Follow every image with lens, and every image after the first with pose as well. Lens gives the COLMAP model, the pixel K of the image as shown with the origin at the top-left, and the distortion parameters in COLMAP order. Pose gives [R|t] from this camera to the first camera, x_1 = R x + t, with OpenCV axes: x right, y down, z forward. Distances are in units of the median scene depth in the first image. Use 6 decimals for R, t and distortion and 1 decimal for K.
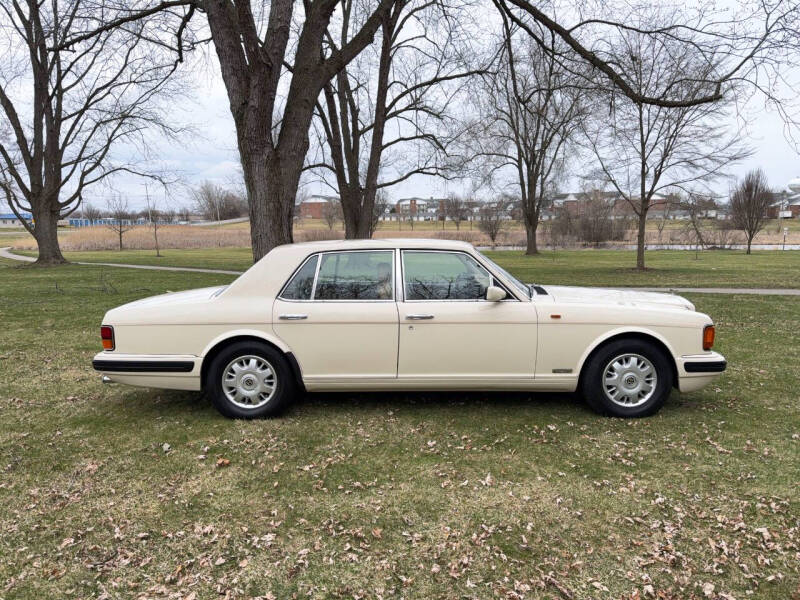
lens RADIAL K [[559.3, 0, 395.2], [0, 559.3, 301.6], [0, 0, 1]] dist [0.045218, -0.055351]
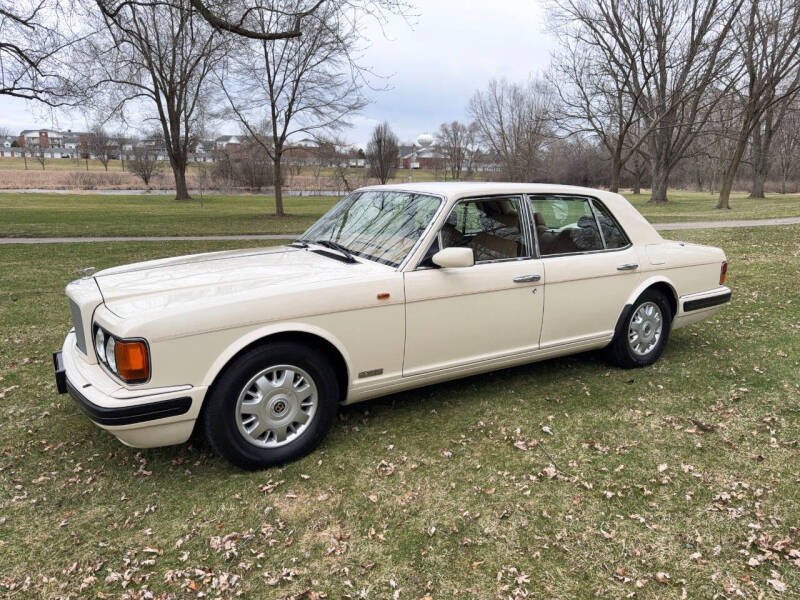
lens RADIAL K [[559.3, 0, 405.5], [0, 559.3, 305.4], [0, 0, 1]] dist [0.045218, -0.055351]
pose [[0.838134, -0.105766, 0.535112, 0.040447], [0.050357, 0.991835, 0.117166, -0.002103], [-0.543135, -0.071255, 0.836617, 0.016593]]
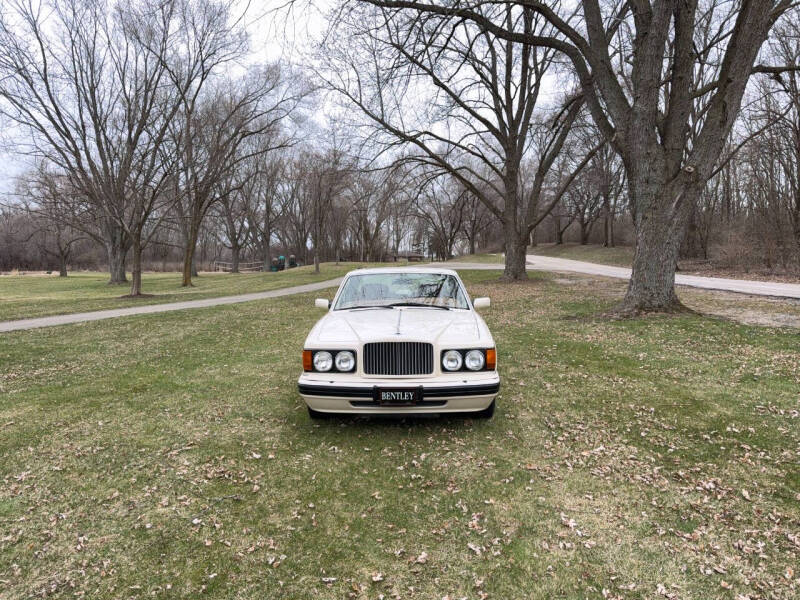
lens RADIAL K [[559.3, 0, 404.7], [0, 559.3, 298.9], [0, 0, 1]] dist [0.045218, -0.055351]
pose [[0.000497, -0.058118, 0.998310, -0.057535], [0.118526, 0.991276, 0.057650, -0.011021], [-0.992951, 0.118297, 0.007382, 0.089531]]
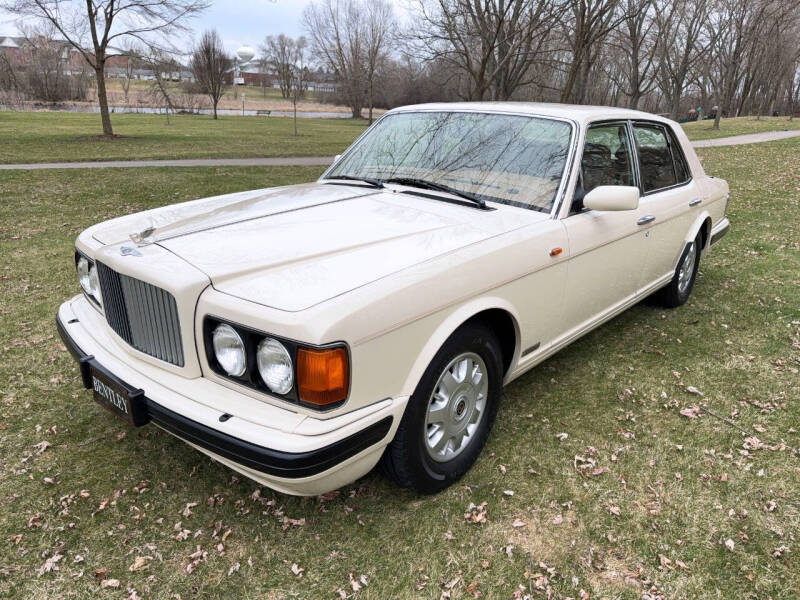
lens RADIAL K [[559.3, 0, 402.2], [0, 559.3, 302.6], [0, 0, 1]] dist [0.045218, -0.055351]
pose [[0.647321, -0.224247, 0.728484, 0.025557], [0.049640, 0.966117, 0.253288, -0.004956], [-0.760599, -0.127797, 0.636519, 0.049965]]
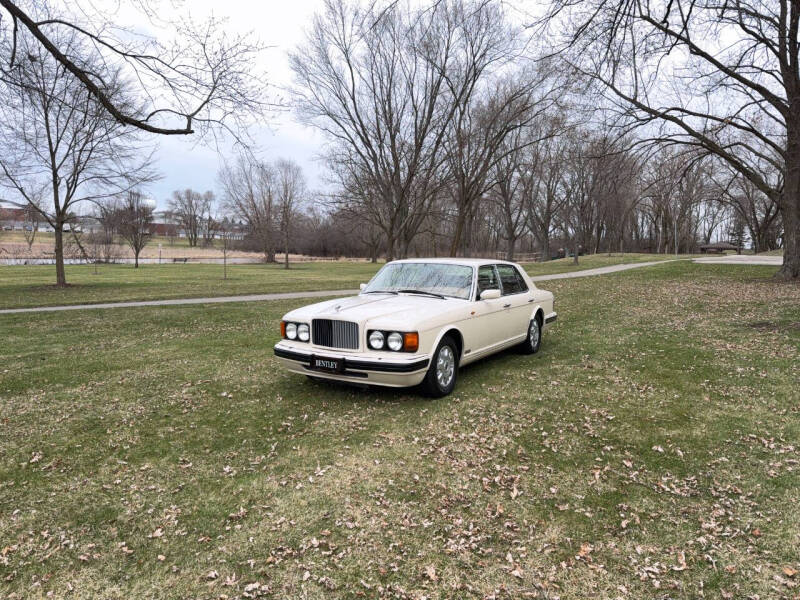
lens RADIAL K [[559.3, 0, 406.4], [0, 559.3, 300.7], [0, 0, 1]] dist [0.045218, -0.055351]
pose [[0.499537, -0.063044, 0.863996, -0.053379], [0.084394, 0.996146, 0.023893, -0.003299], [-0.862172, 0.060981, 0.502932, 0.017499]]
